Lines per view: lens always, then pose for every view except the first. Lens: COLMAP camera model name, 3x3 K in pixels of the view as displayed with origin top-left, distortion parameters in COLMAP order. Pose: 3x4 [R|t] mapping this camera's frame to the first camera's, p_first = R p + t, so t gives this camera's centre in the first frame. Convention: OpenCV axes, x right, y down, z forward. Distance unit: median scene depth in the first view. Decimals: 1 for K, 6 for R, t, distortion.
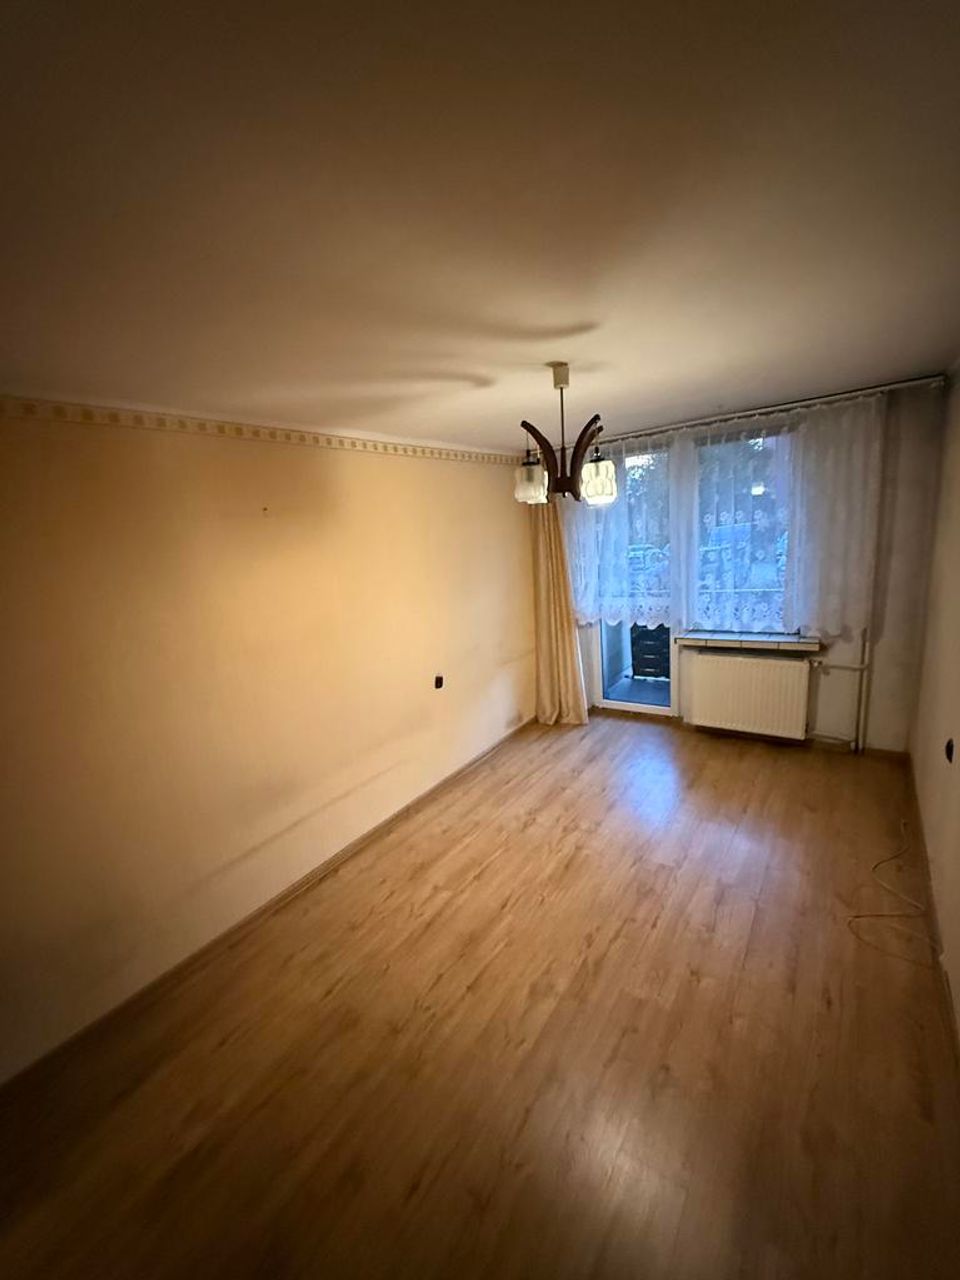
lens RADIAL K [[509.2, 0, 482.2], [0, 509.2, 637.7], [0, 0, 1]] dist [0.000822, 0.000191]
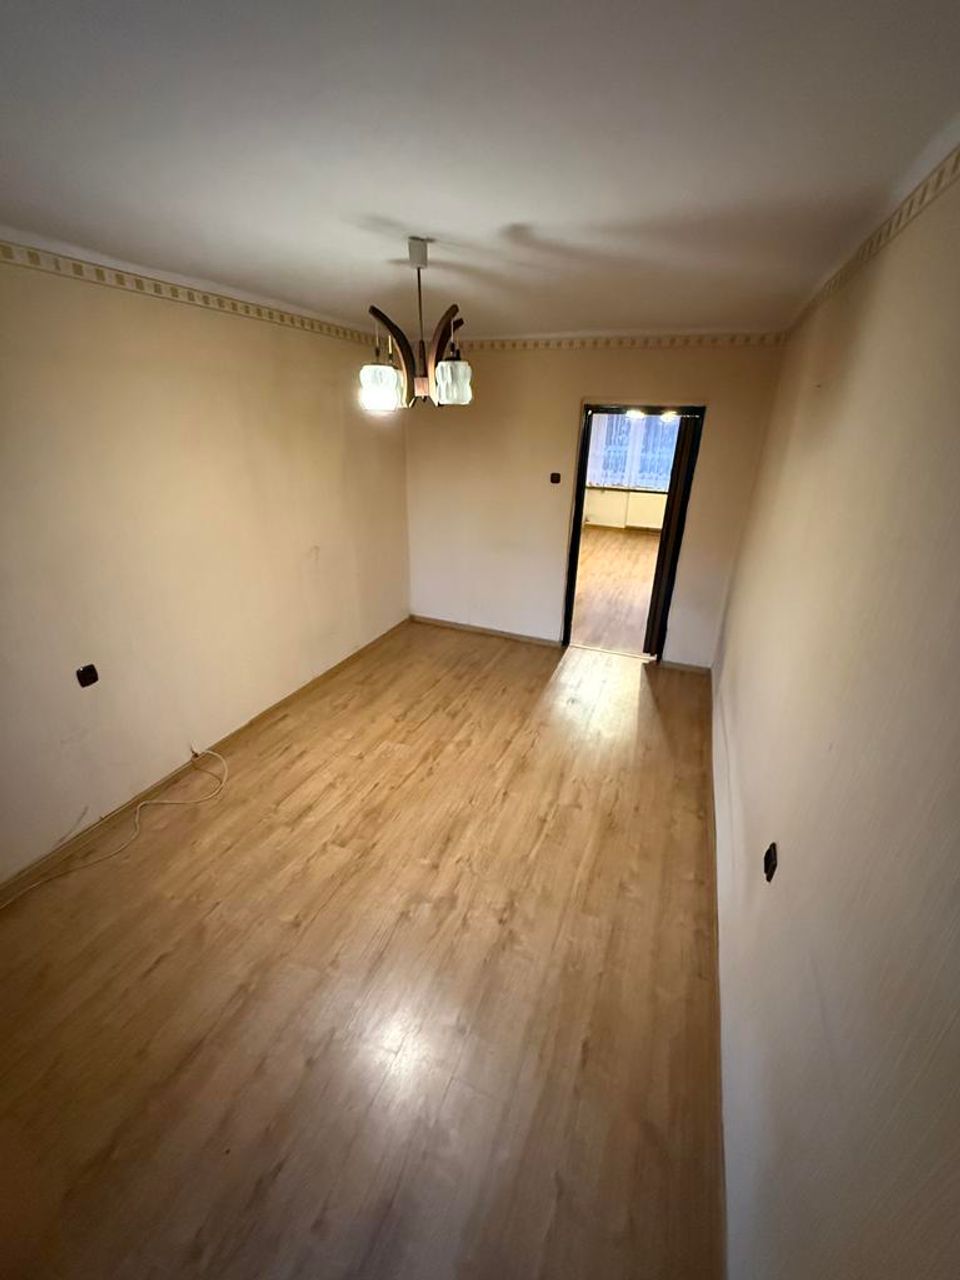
lens RADIAL K [[509.2, 0, 482.2], [0, 509.2, 637.7], [0, 0, 1]] dist [0.000822, 0.000191]
pose [[-0.970799, 0.150406, -0.186888, 0.230147], [0.006960, 0.796374, 0.604764, -0.378003], [0.239793, 0.585804, -0.774166, 1.541222]]
